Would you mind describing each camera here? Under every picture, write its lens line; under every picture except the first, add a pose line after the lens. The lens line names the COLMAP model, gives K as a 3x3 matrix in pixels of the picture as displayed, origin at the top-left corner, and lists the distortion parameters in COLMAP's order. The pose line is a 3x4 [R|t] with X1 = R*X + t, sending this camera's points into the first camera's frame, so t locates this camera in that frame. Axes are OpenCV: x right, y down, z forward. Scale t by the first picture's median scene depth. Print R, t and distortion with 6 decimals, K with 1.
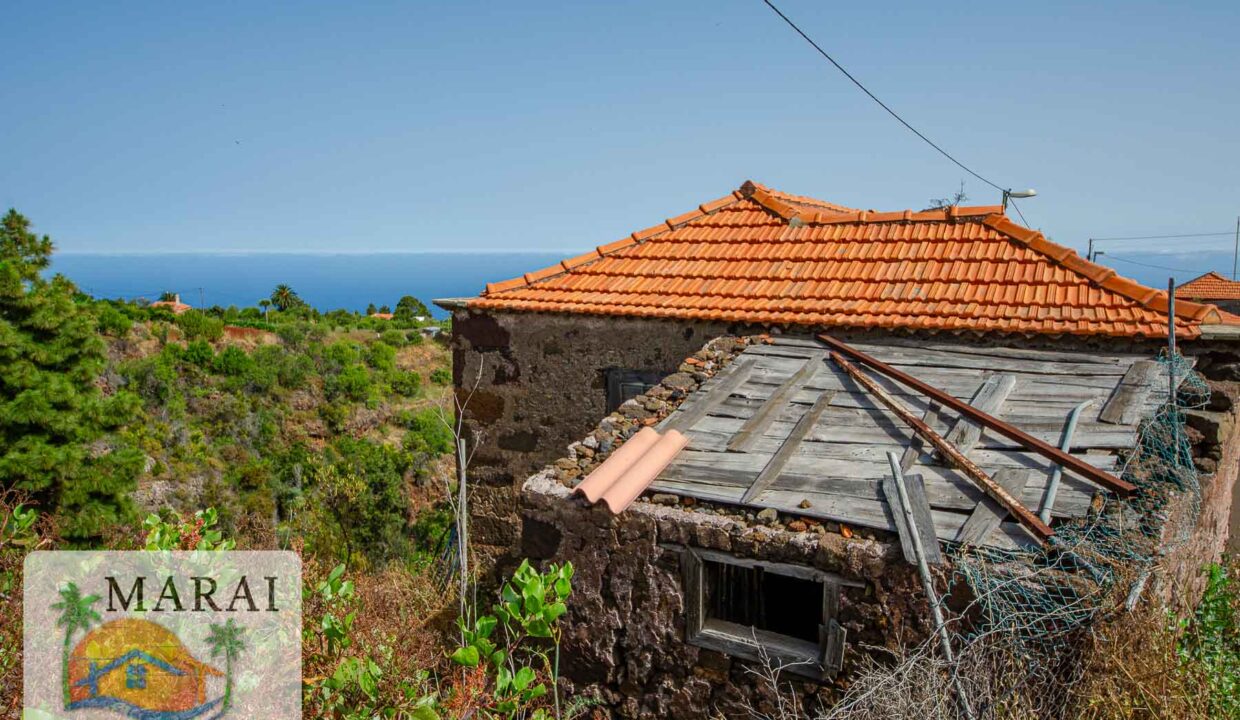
lens RADIAL K [[824.5, 0, 619.0], [0, 824.5, 369.0], [0, 0, 1]] dist [0.052468, -0.049794]
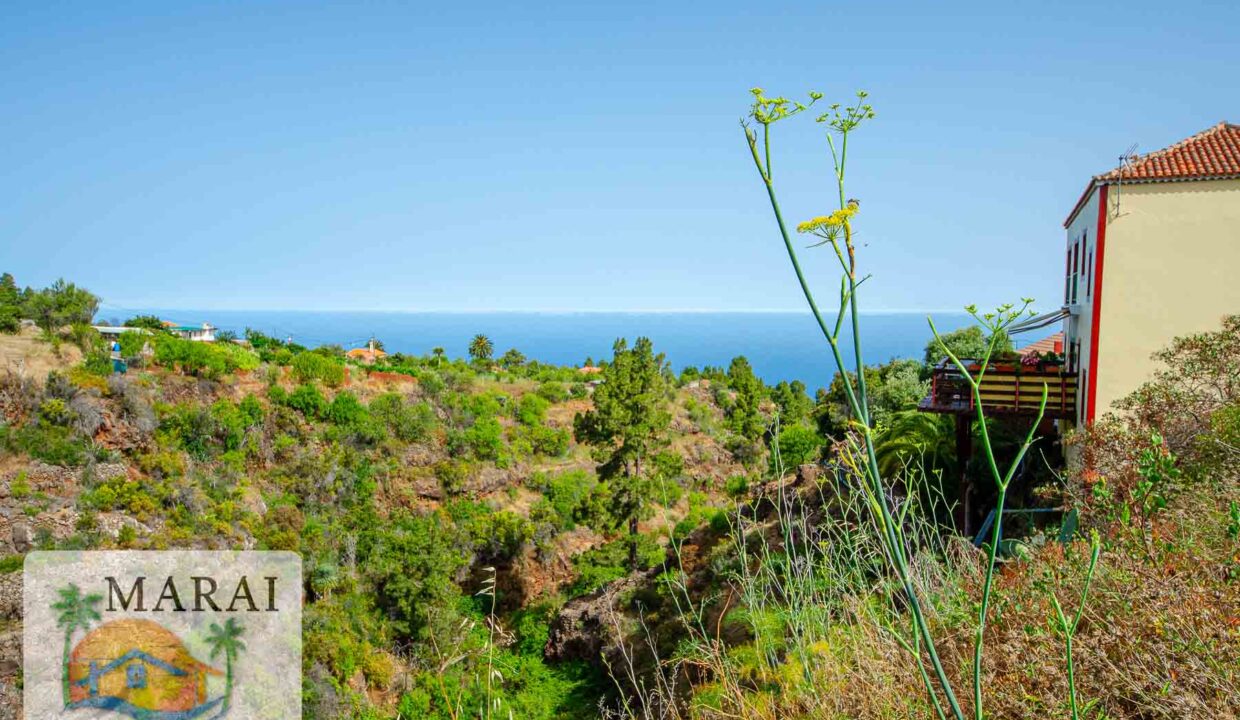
lens RADIAL K [[824.5, 0, 619.0], [0, 824.5, 369.0], [0, 0, 1]] dist [0.052468, -0.049794]
pose [[0.954996, 0.027510, -0.295339, 0.097293], [-0.048565, 0.996755, -0.064195, -0.009397], [0.292615, 0.075649, 0.953233, 0.214732]]
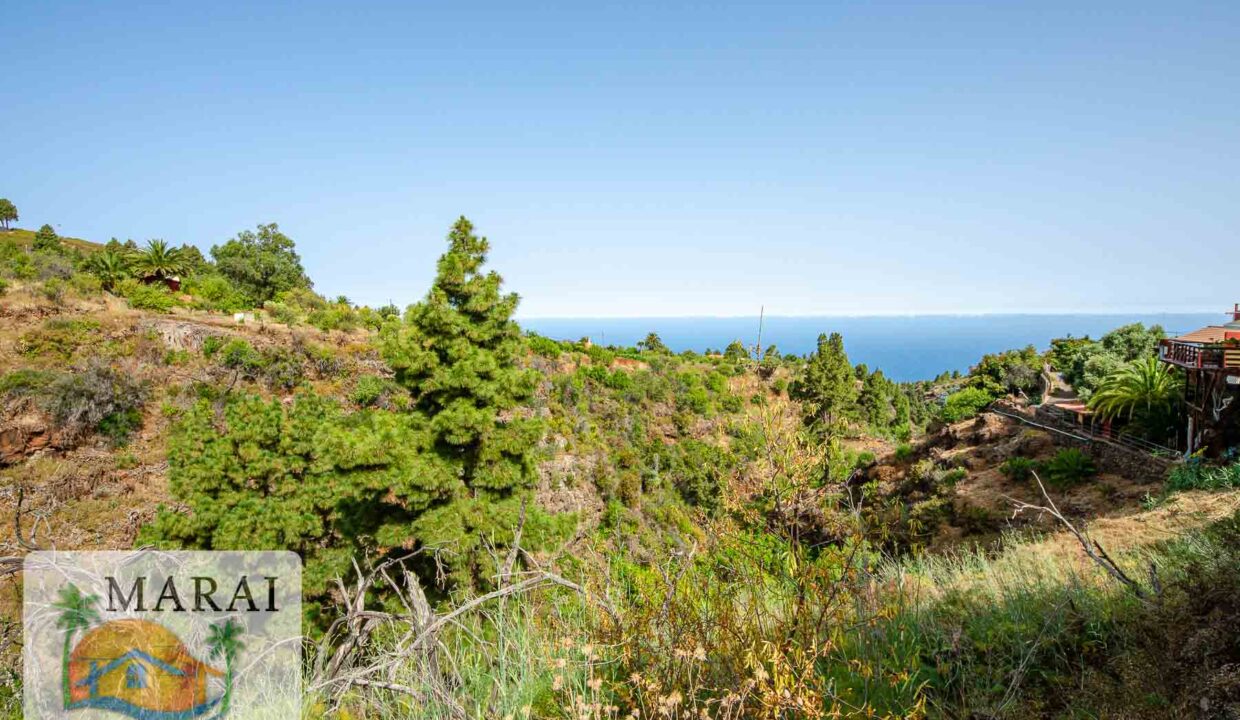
lens RADIAL K [[586.6, 0, 611.7], [0, 586.6, 368.8], [0, 0, 1]] dist [0.030345, -0.029295]
pose [[0.900200, 0.032826, -0.434239, -0.028047], [-0.054405, 0.997820, -0.037355, 0.011221], [0.432066, 0.057252, 0.900023, 0.064737]]
